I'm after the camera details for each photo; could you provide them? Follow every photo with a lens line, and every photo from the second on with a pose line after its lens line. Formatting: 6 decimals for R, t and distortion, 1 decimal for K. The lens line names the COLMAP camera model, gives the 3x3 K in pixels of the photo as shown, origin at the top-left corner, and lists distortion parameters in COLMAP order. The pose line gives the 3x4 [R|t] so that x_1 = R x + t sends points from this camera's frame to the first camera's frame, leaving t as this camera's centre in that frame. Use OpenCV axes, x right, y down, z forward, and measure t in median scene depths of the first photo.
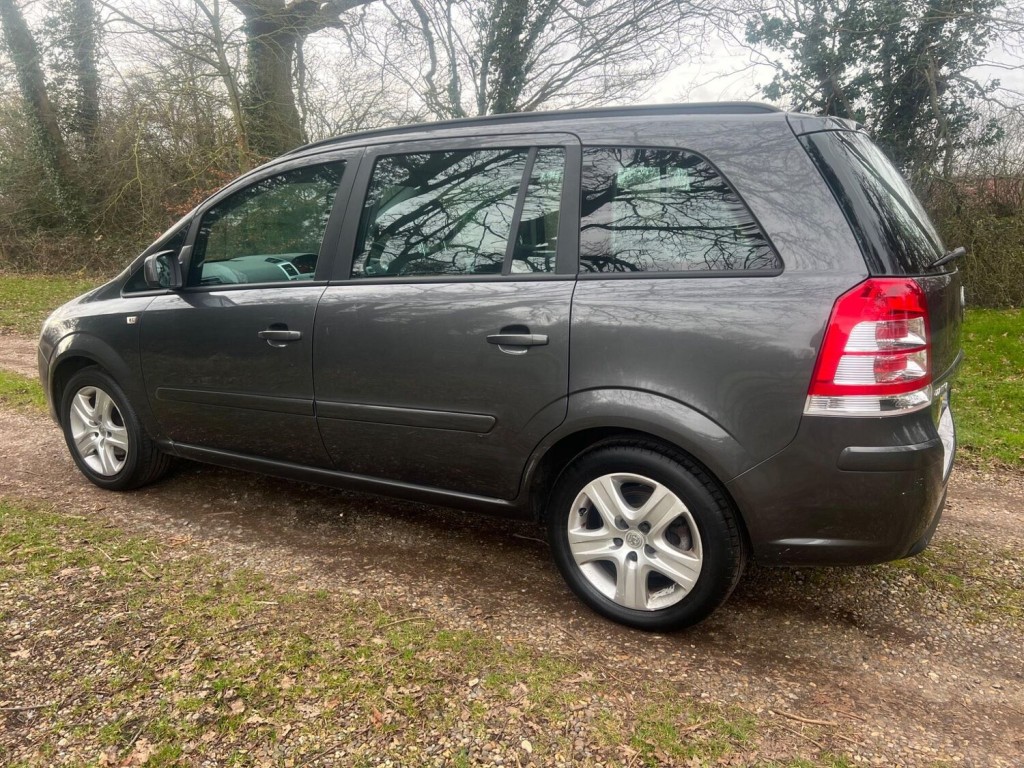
lens RADIAL K [[766.1, 0, 512.0], [0, 766.1, 384.0], [0, 0, 1]] dist [0.052543, -0.056094]
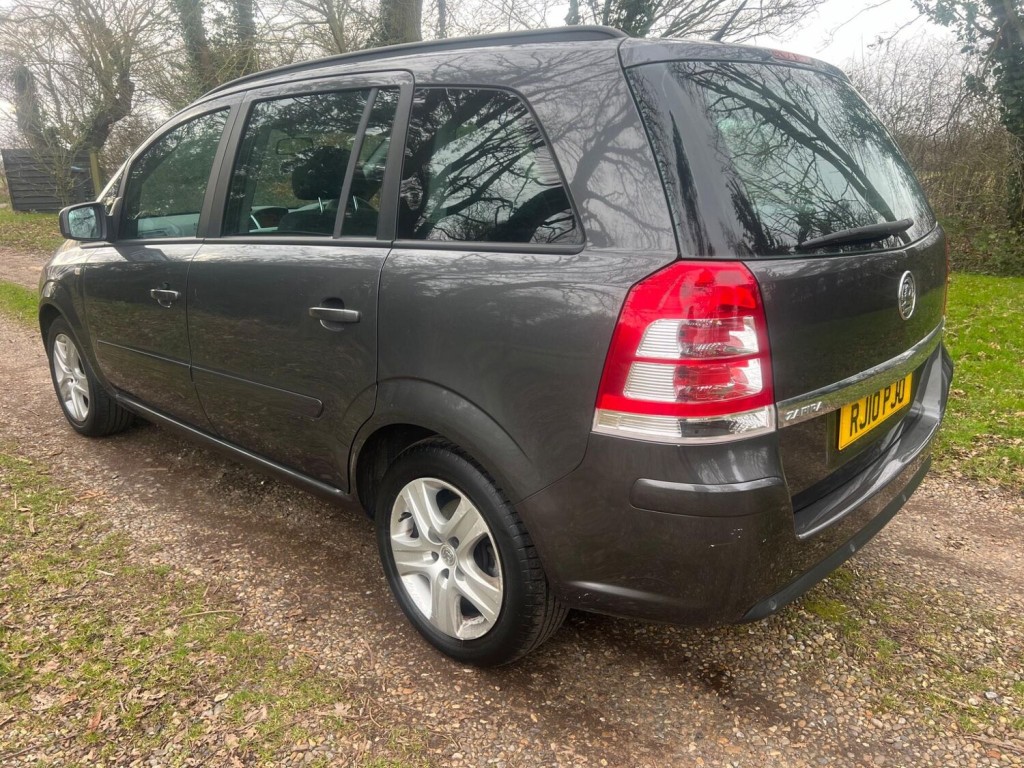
lens RADIAL K [[766.1, 0, 512.0], [0, 766.1, 384.0], [0, 0, 1]] dist [0.052543, -0.056094]
pose [[0.974212, 0.068491, -0.214988, 0.400356], [-0.055079, 0.996179, 0.067774, -0.050026], [0.218808, -0.054185, 0.974262, 0.192975]]
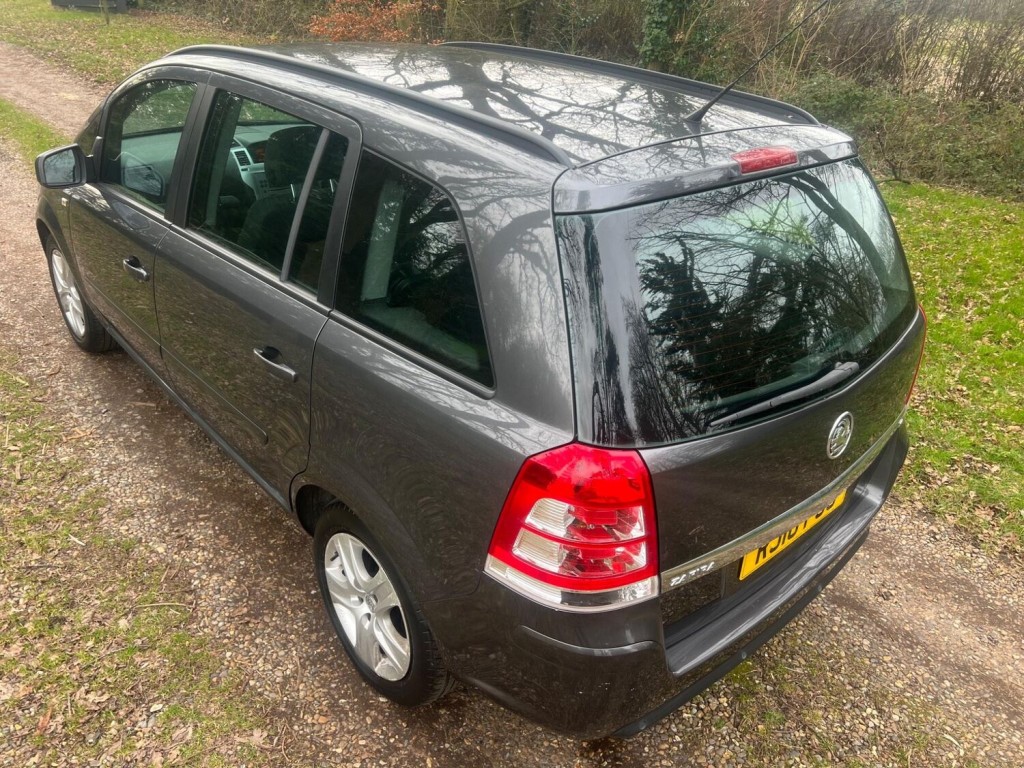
lens RADIAL K [[764.4, 0, 523.3], [0, 764.4, 392.2], [0, 0, 1]] dist [0.052283, -0.055780]
pose [[0.948250, 0.222832, -0.226202, 0.482418], [-0.150493, 0.942699, 0.297776, -0.333345], [0.279595, -0.248325, 0.927449, 0.267662]]
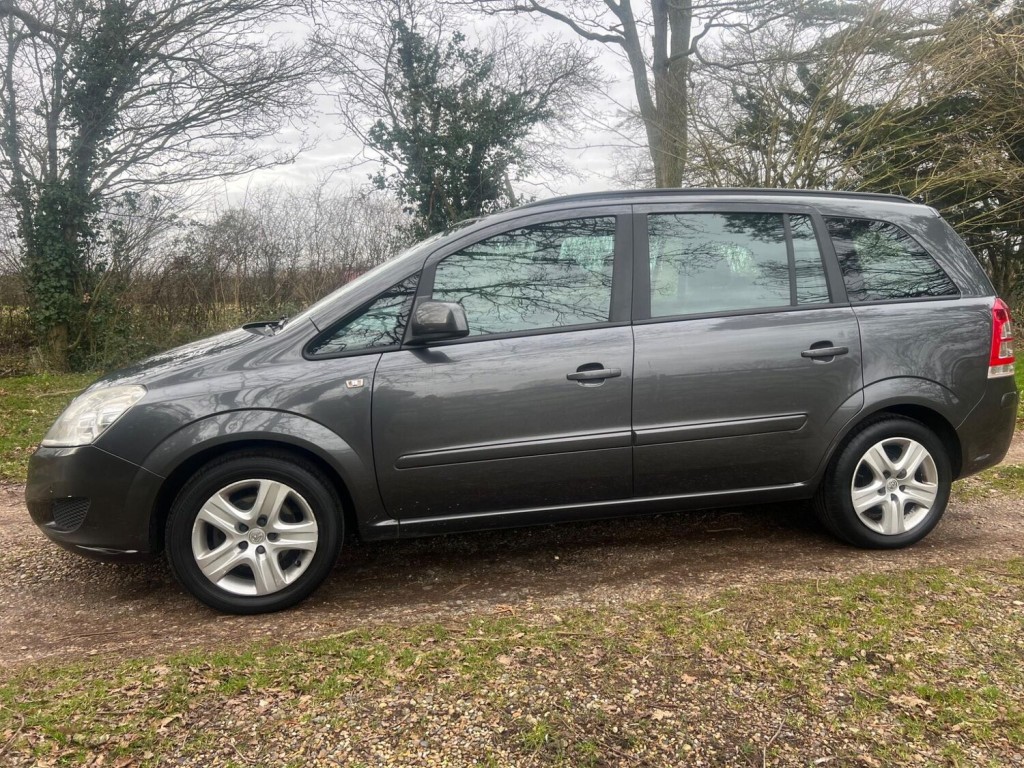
lens RADIAL K [[766.1, 0, 512.0], [0, 766.1, 384.0], [0, 0, 1]] dist [0.052543, -0.056094]
pose [[0.733629, -0.077722, 0.675091, -1.325374], [0.151625, 0.987115, -0.051129, -0.017708], [-0.662418, 0.139870, 0.735961, 0.382025]]
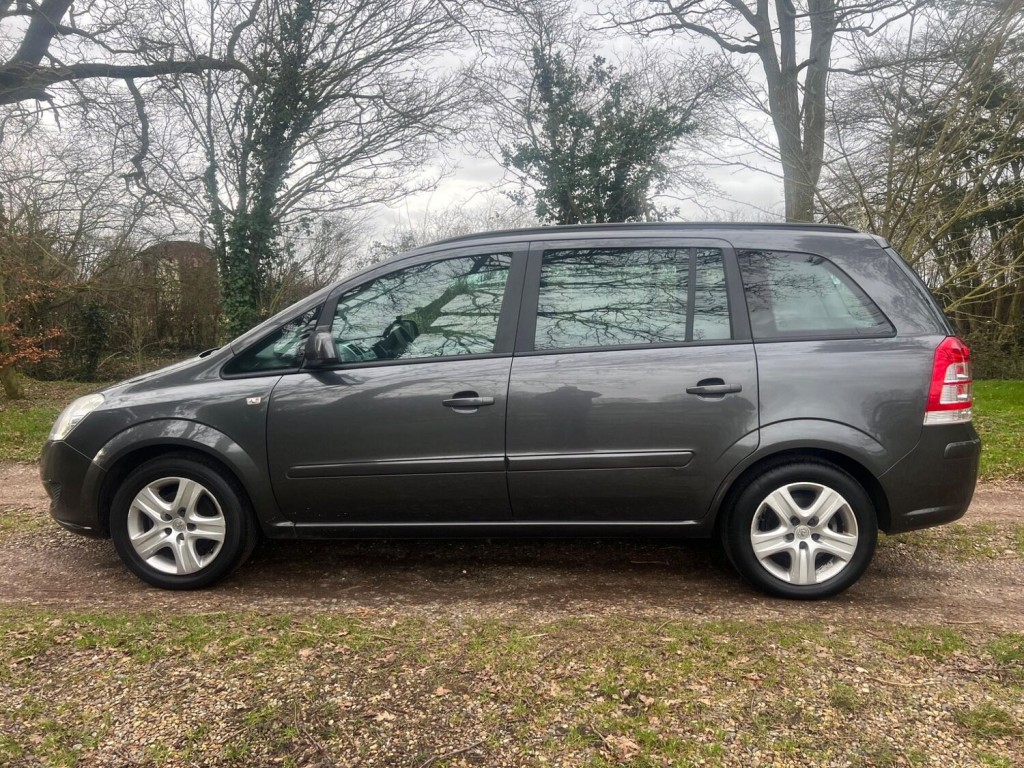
lens RADIAL K [[766.1, 0, 512.0], [0, 766.1, 384.0], [0, 0, 1]] dist [0.052543, -0.056094]
pose [[0.895050, -0.036621, 0.444459, -0.899931], [0.089527, 0.991089, -0.098630, 0.031815], [-0.436886, 0.128070, 0.890353, -0.024182]]
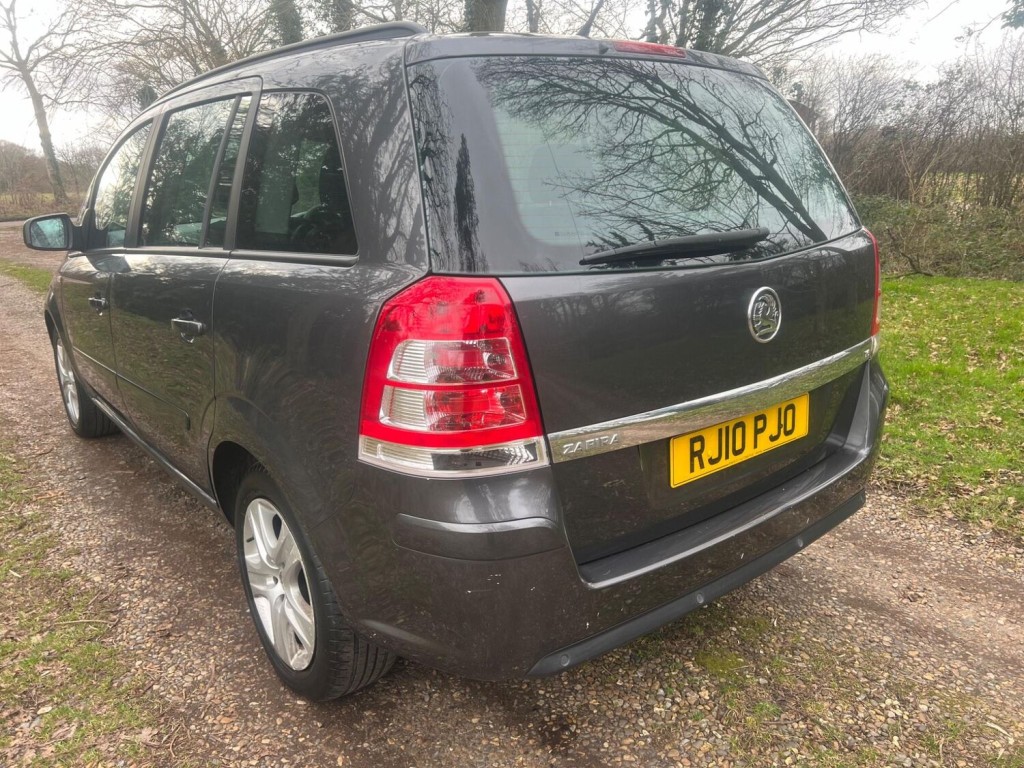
lens RADIAL K [[765.4, 0, 517.5], [0, 765.4, 386.1], [0, 0, 1]] dist [0.055731, -0.060690]
pose [[0.932580, 0.090560, -0.349419, 0.659611], [-0.070270, 0.995045, 0.070341, -0.078360], [0.354058, -0.041045, 0.934322, 0.331688]]
